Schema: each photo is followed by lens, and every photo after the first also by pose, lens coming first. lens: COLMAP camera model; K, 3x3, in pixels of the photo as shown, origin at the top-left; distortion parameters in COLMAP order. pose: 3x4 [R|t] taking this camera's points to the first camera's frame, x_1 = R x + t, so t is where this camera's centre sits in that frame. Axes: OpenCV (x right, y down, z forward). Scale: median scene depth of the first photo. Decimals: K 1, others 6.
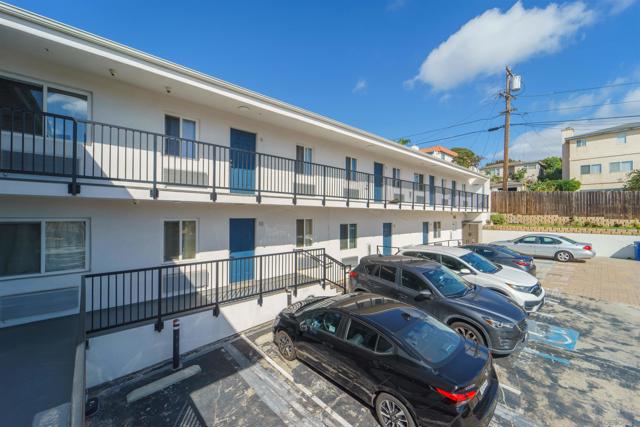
lens RADIAL K [[256.8, 0, 320.0], [0, 256.8, 213.5], [0, 0, 1]] dist [-0.000343, -0.000039]
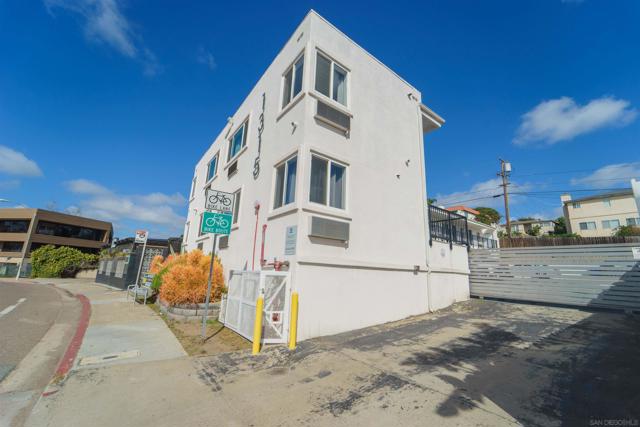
lens RADIAL K [[256.8, 0, 320.0], [0, 256.8, 213.5], [0, 0, 1]] dist [-0.000343, -0.000039]
pose [[0.995784, 0.012964, -0.090804, -0.151866], [-0.032350, 0.975985, -0.215421, 0.092018], [0.085830, 0.217451, 0.972290, -0.387901]]
